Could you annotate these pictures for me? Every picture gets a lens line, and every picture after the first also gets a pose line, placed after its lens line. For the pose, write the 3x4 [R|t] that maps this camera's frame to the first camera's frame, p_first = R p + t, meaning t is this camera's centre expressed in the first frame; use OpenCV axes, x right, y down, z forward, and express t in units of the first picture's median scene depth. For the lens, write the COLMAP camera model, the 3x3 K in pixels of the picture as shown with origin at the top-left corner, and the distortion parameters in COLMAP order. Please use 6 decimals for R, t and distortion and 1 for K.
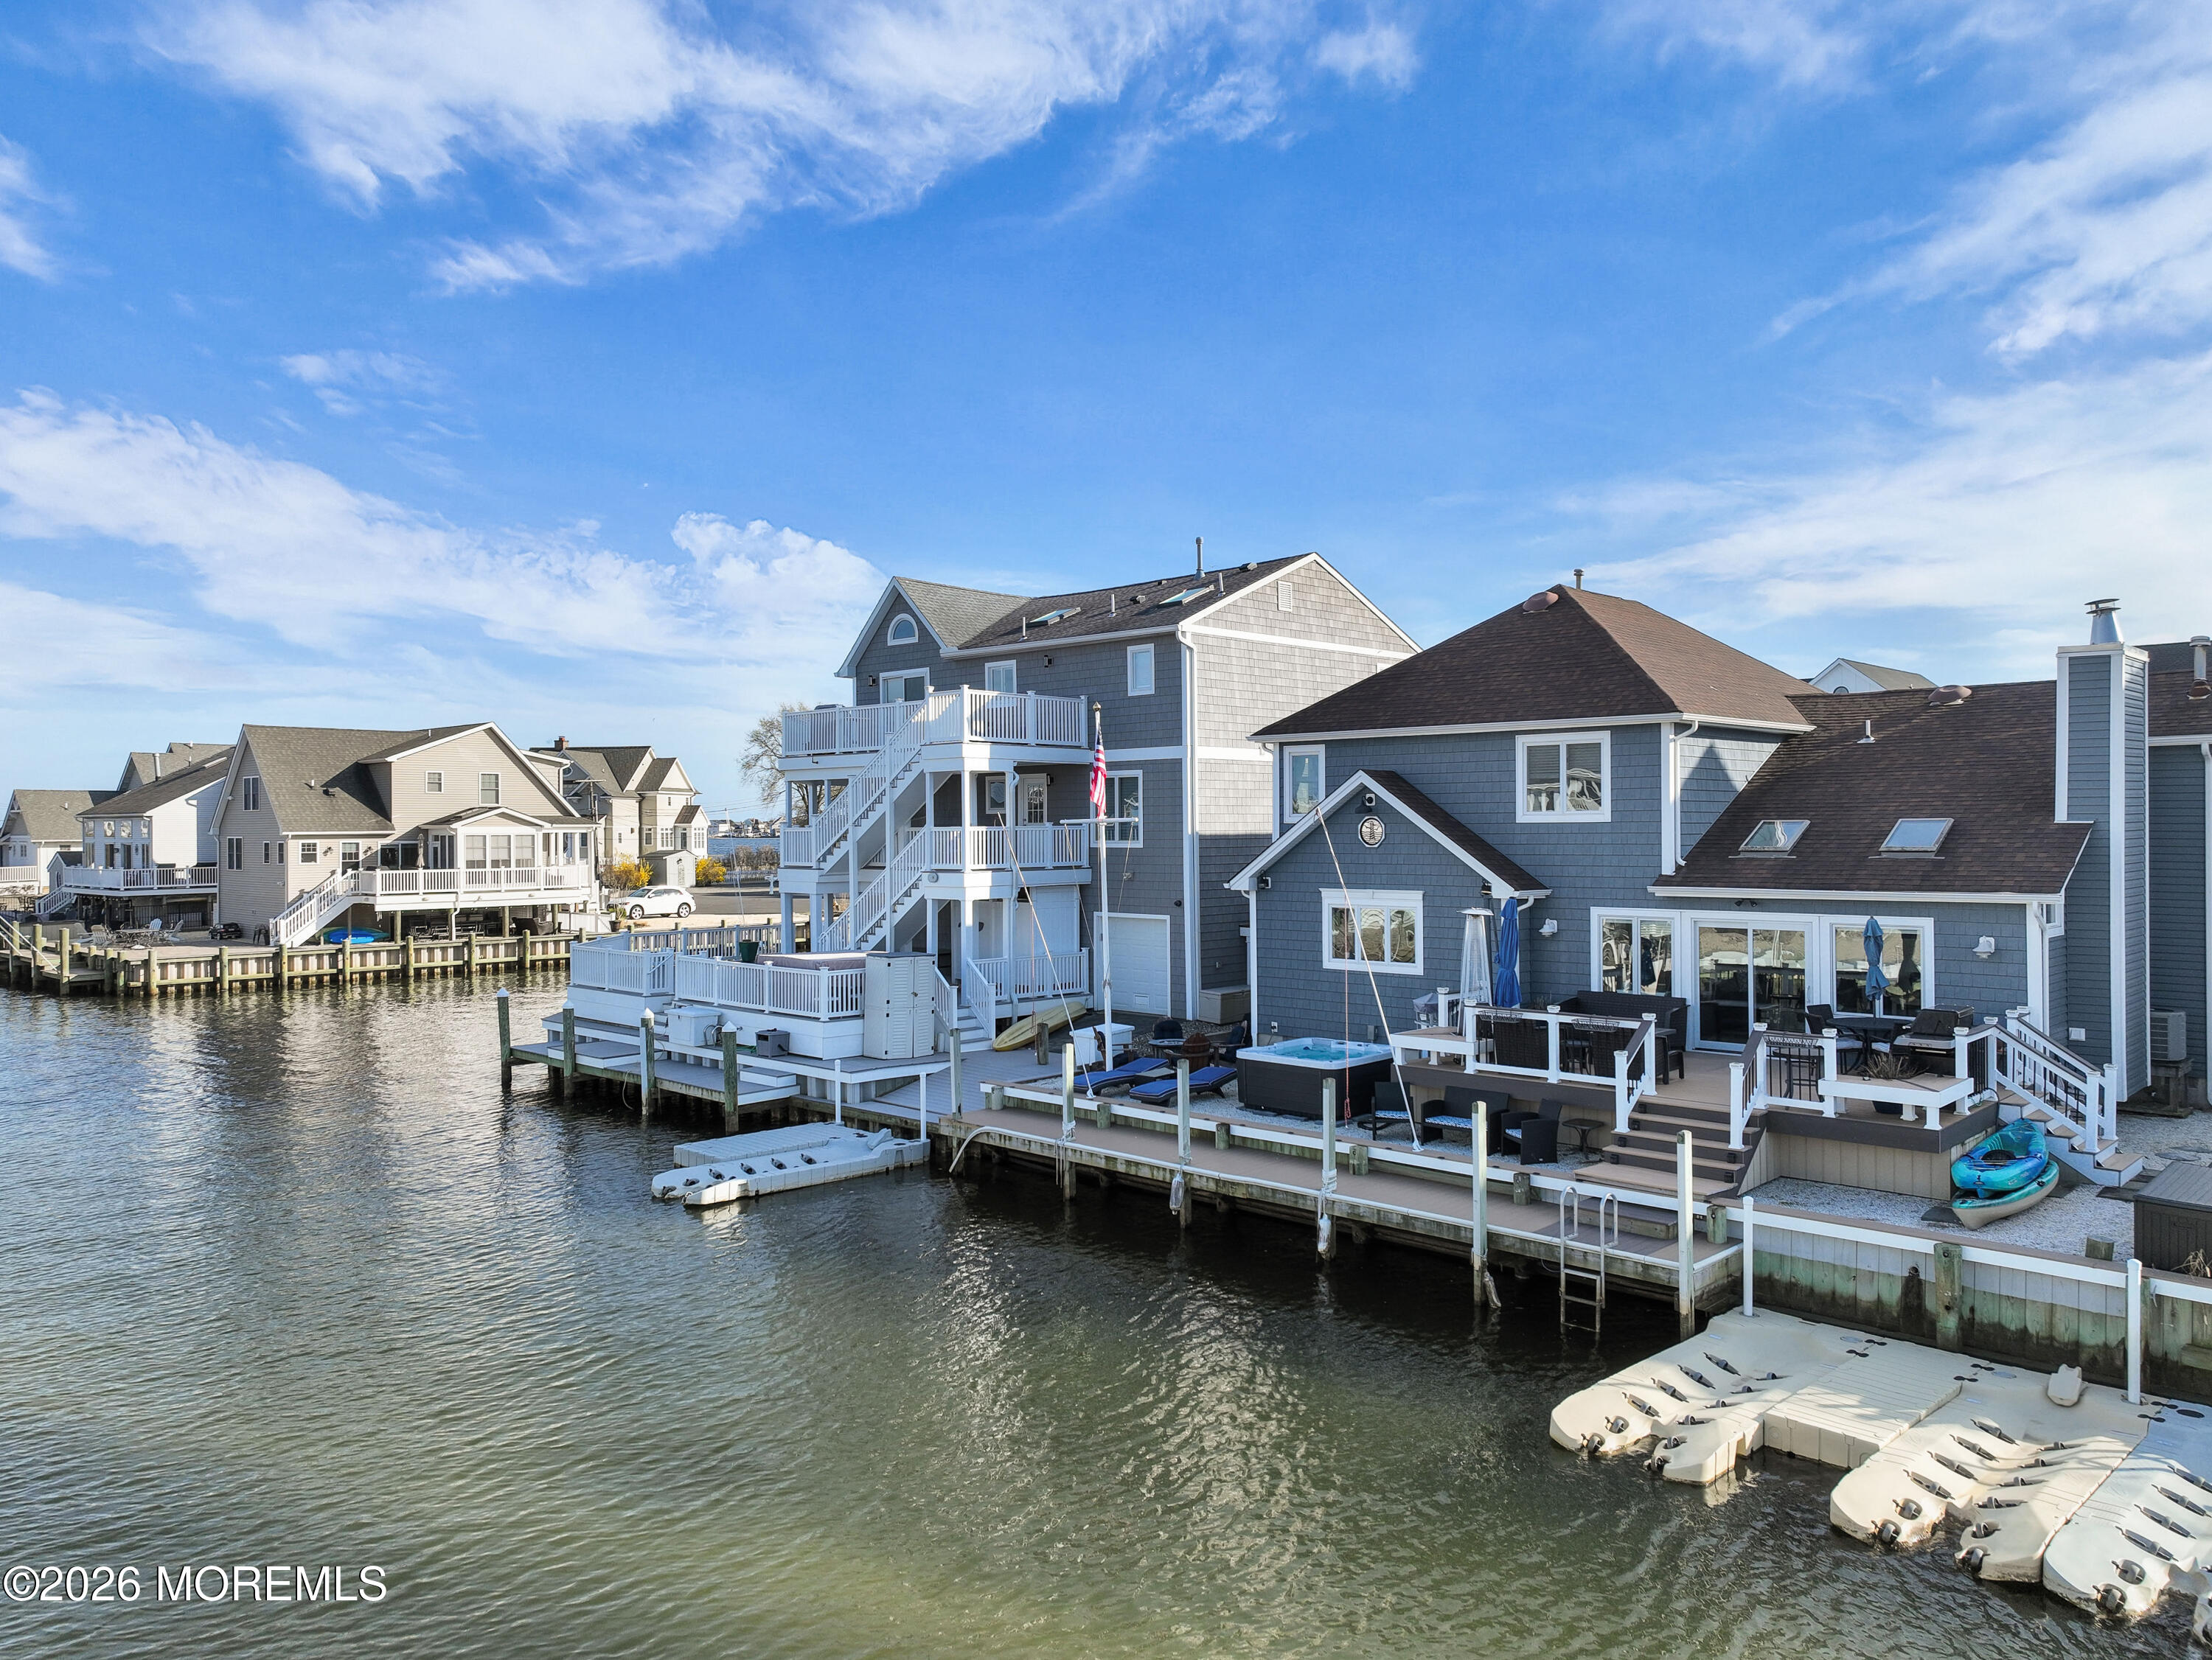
lens RADIAL K [[1568.6, 0, 1106.0], [0, 1568.6, 830.0], [0, 0, 1]] dist [-0.000879, -0.001157]
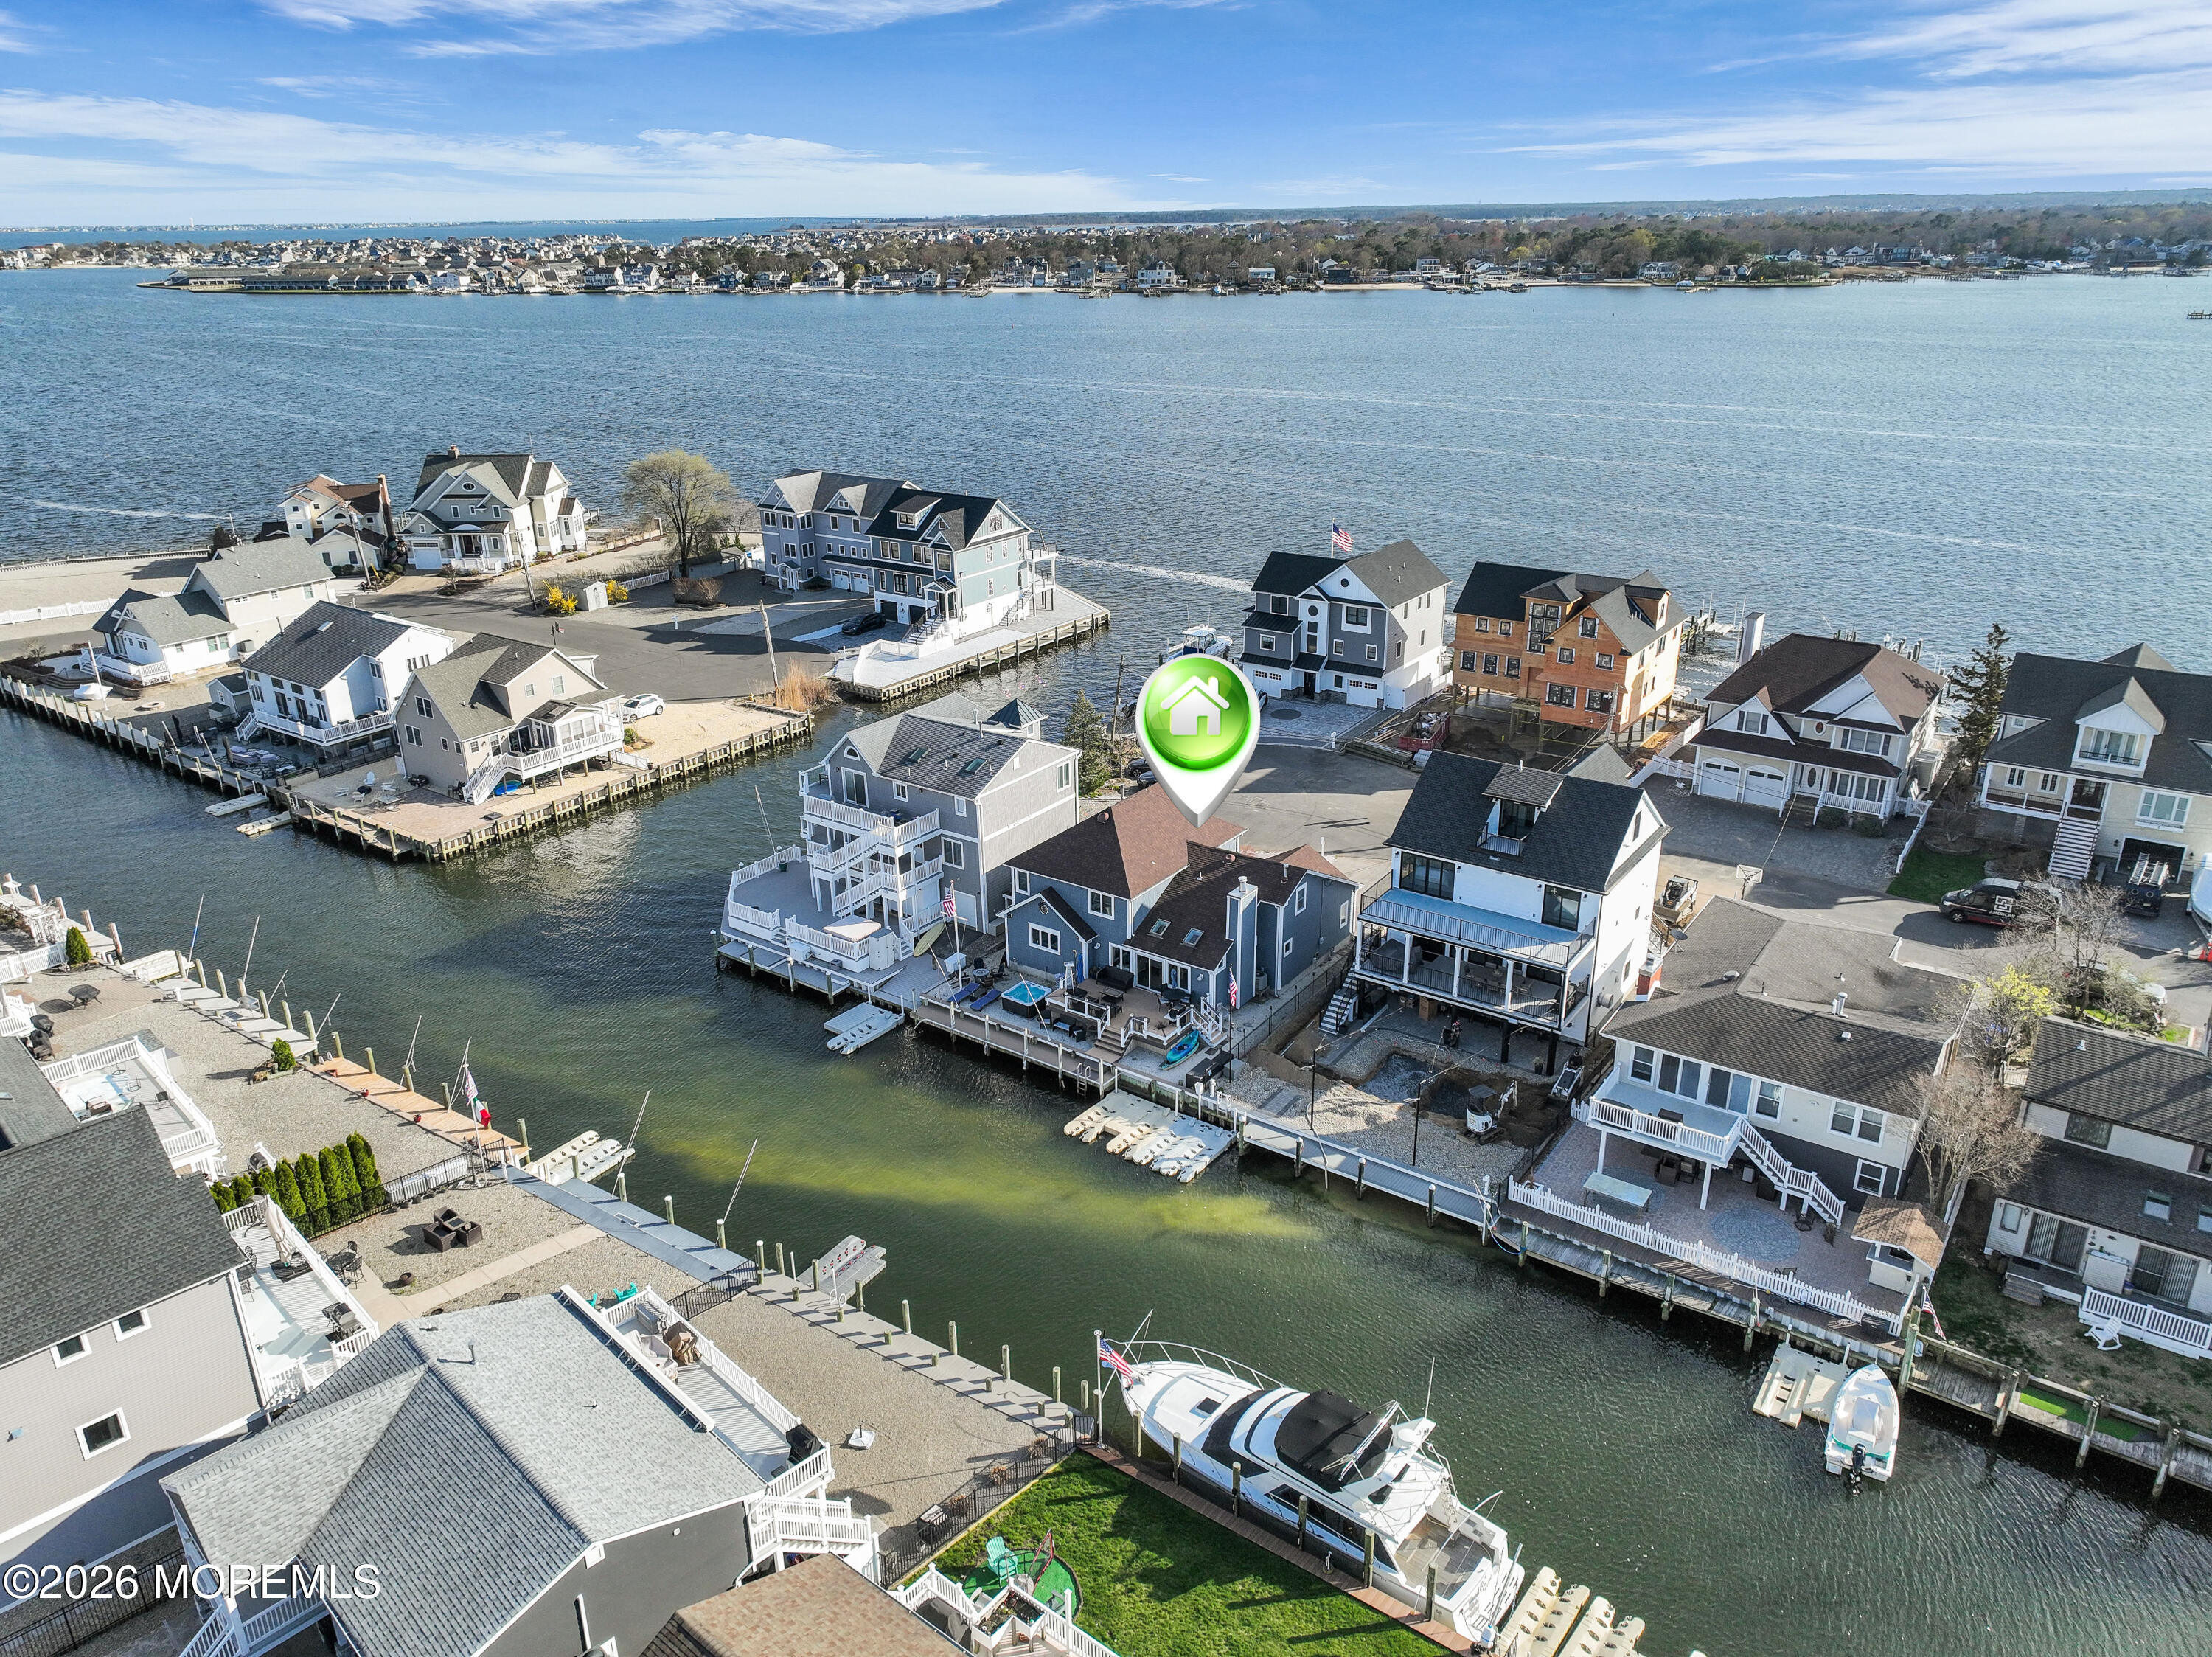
lens RADIAL K [[1553.0, 0, 1110.0], [0, 1553.0, 826.5], [0, 0, 1]] dist [0.000770, 0.007949]
pose [[0.989027, -0.060455, 0.134800, -0.104748], [0.007126, 0.930898, 0.365211, -1.308453], [-0.147564, -0.360243, 0.921114, -1.824076]]
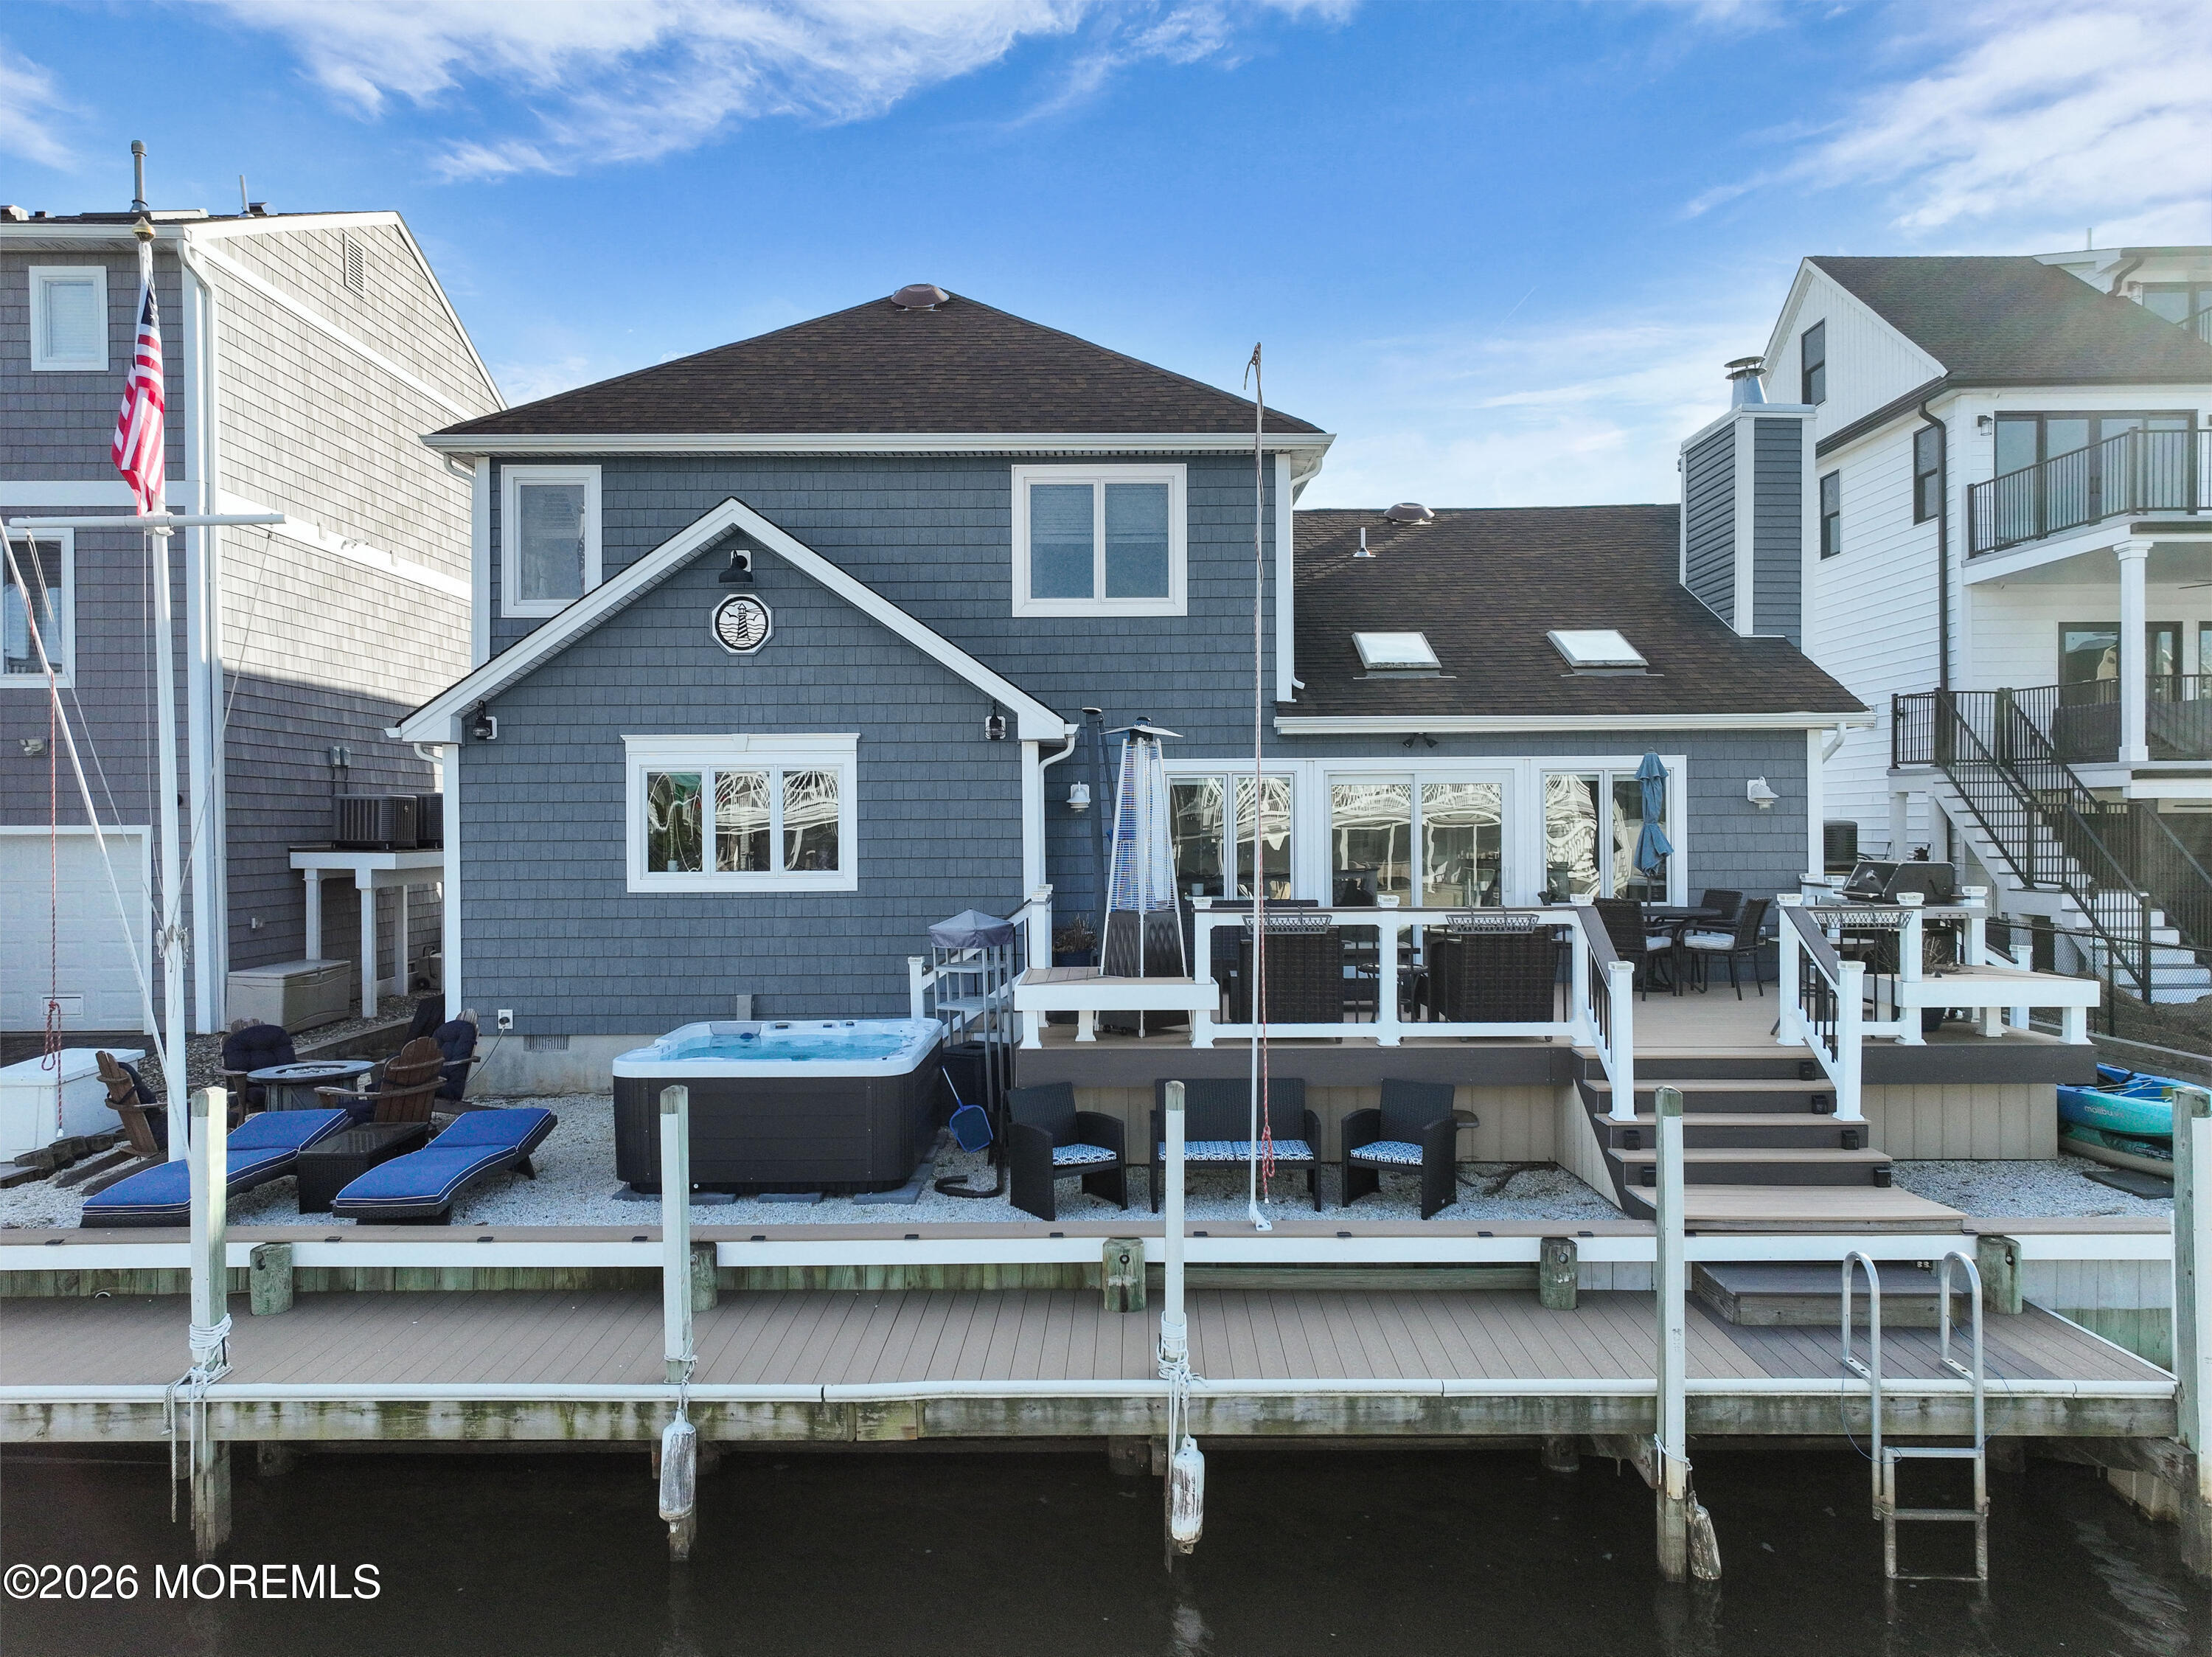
lens RADIAL K [[1553.0, 0, 1110.0], [0, 1553.0, 826.5], [0, 0, 1]] dist [0.000770, 0.007949]
pose [[0.717744, 0.003452, 0.696298, -0.106165], [0.002772, 0.999966, -0.007815, 0.076231], [-0.696301, 0.007539, 0.717710, 0.570318]]
